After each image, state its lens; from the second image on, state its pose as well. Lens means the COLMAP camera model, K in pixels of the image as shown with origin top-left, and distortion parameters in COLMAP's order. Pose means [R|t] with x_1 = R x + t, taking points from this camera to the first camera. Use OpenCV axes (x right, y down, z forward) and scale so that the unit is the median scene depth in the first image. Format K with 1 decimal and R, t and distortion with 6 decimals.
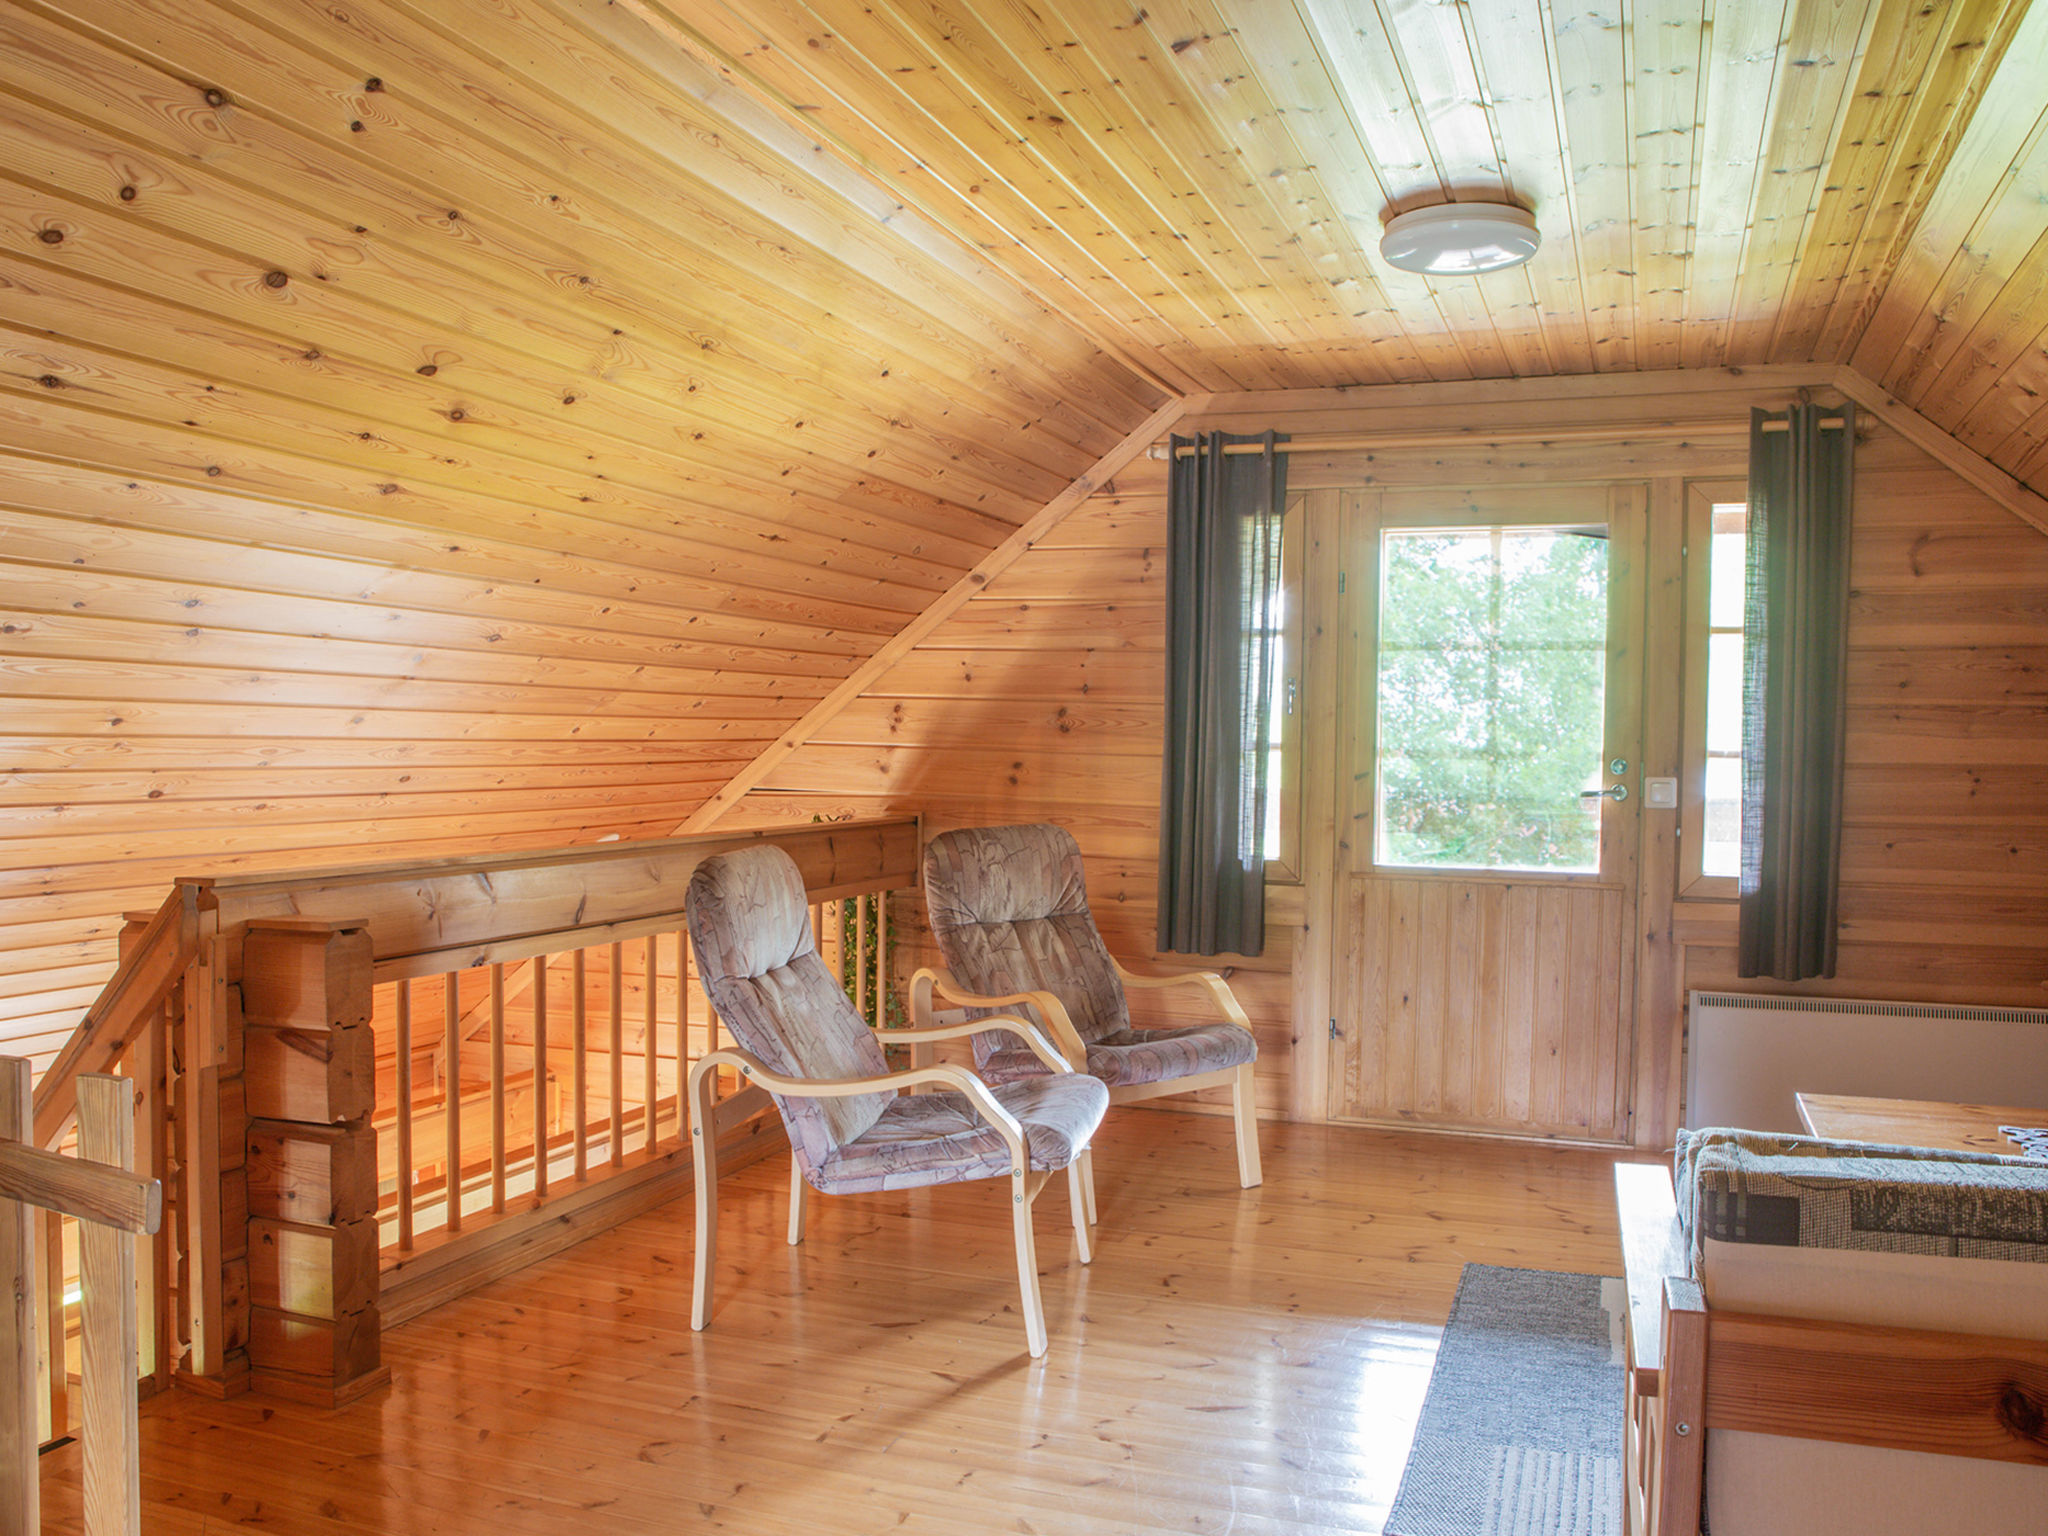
lens RADIAL K [[1588.0, 0, 1019.5], [0, 1588.0, 772.0], [0, 0, 1]] dist [-0.110006, 0.086454]
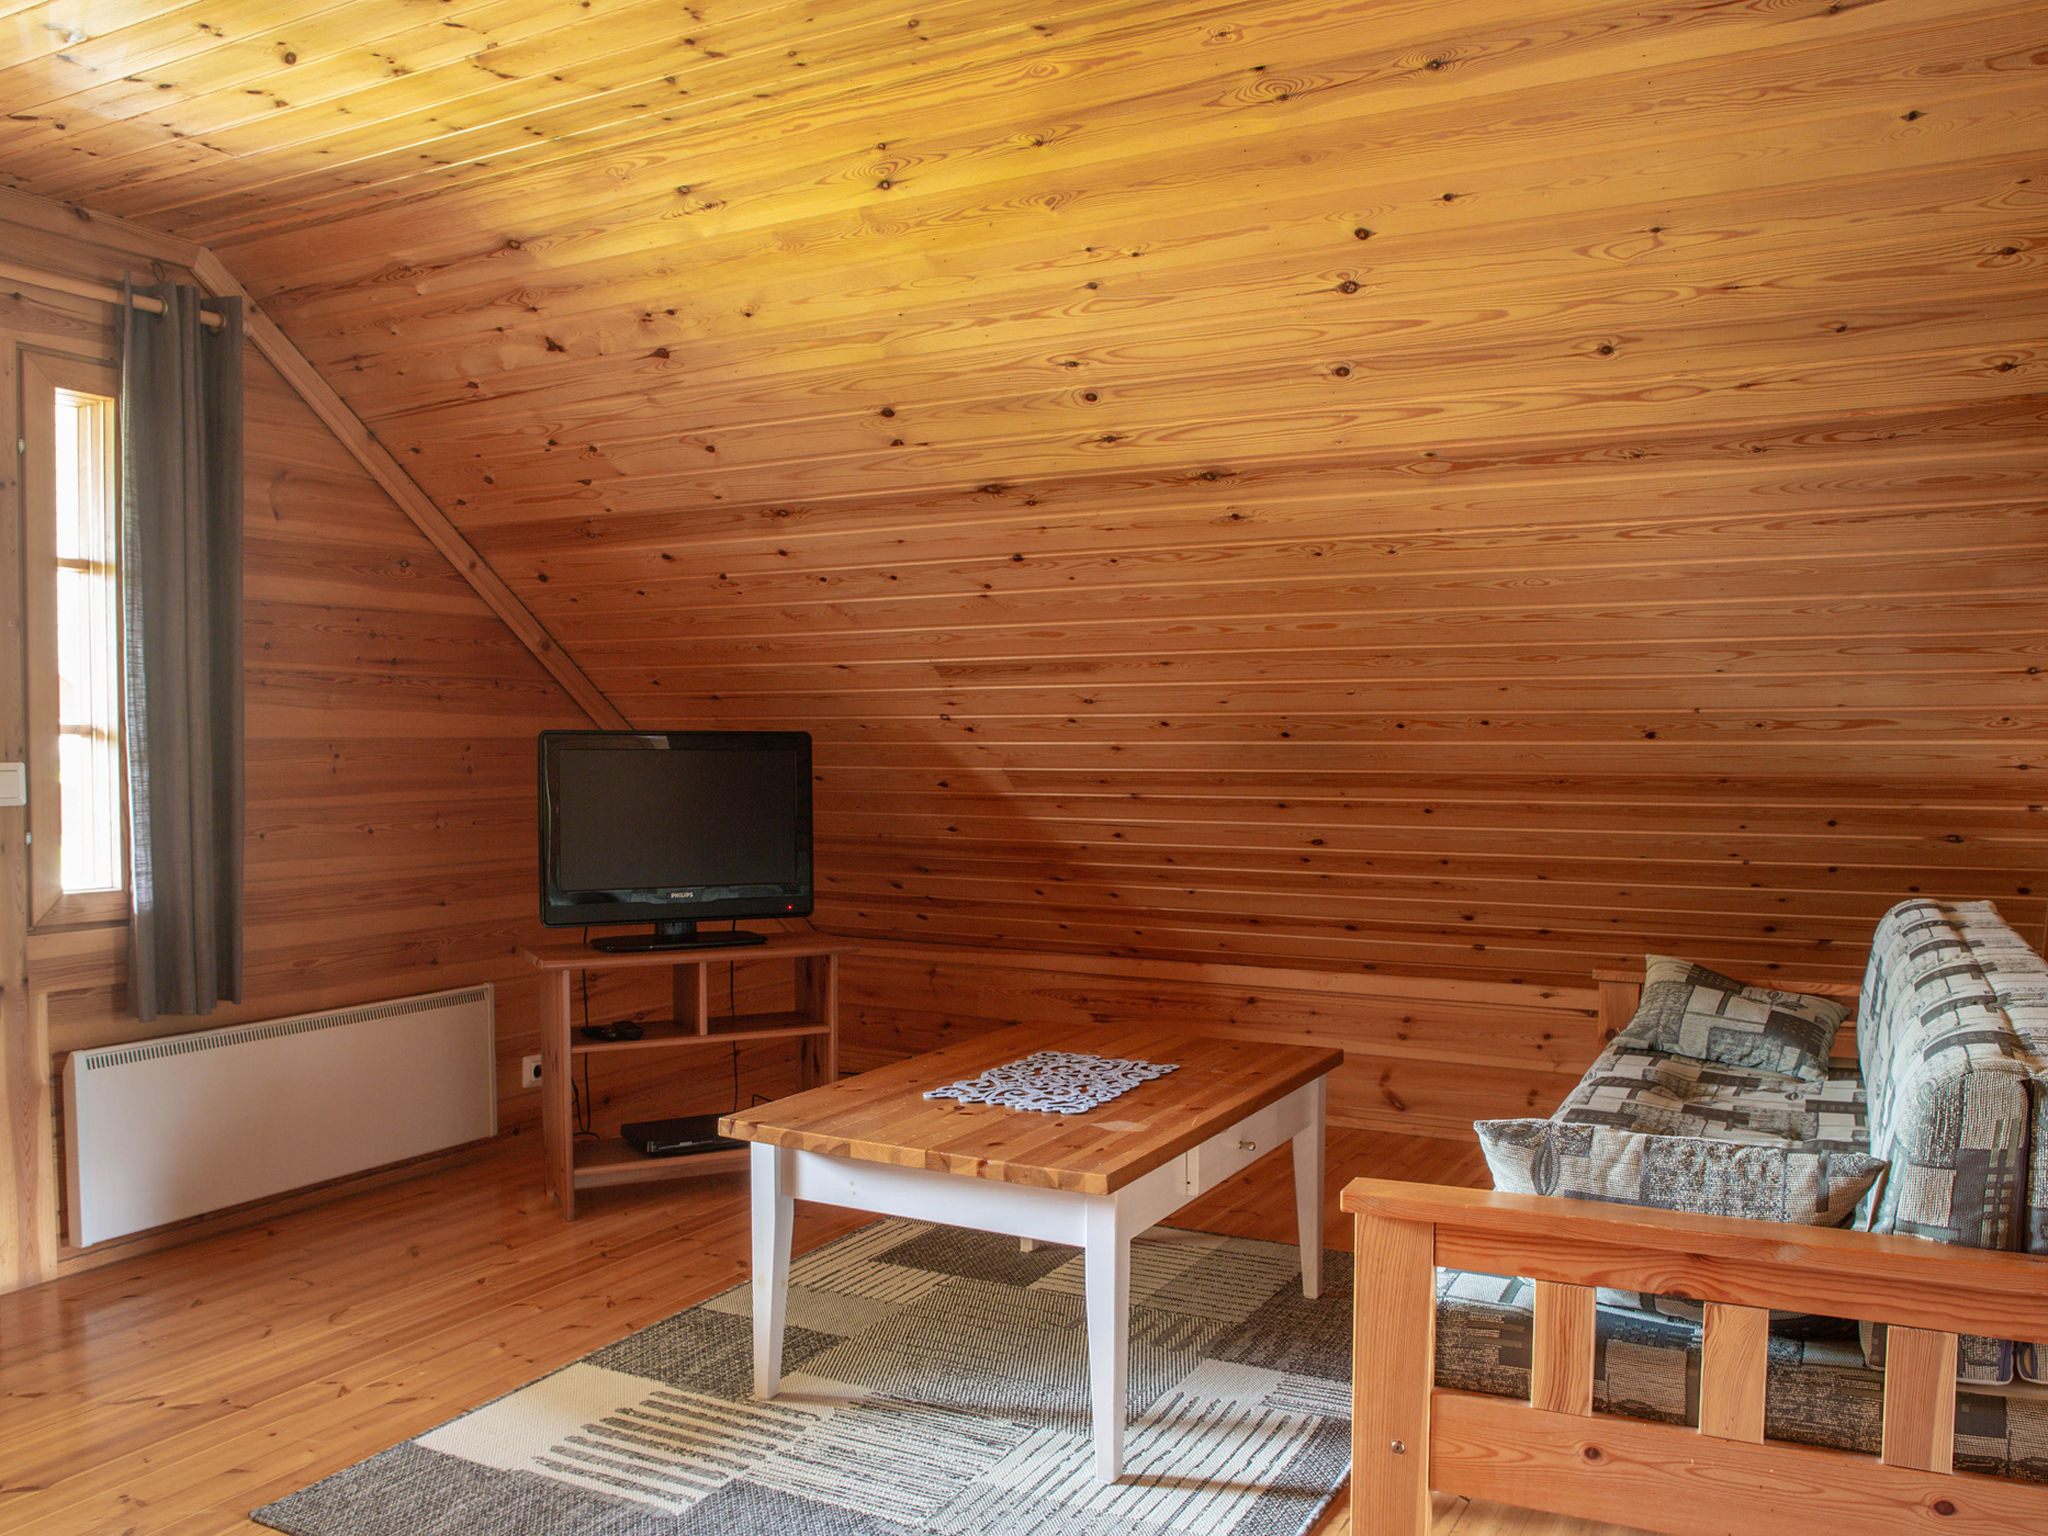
lens RADIAL K [[1636.9, 0, 1026.2], [0, 1636.9, 774.9], [0, 0, 1]] dist [-0.106574, 0.079394]
pose [[0.144456, -0.032021, 0.988993, -0.244167], [0.015817, 0.999423, 0.030048, -0.005381], [-0.989385, 0.011302, 0.144879, 0.463910]]
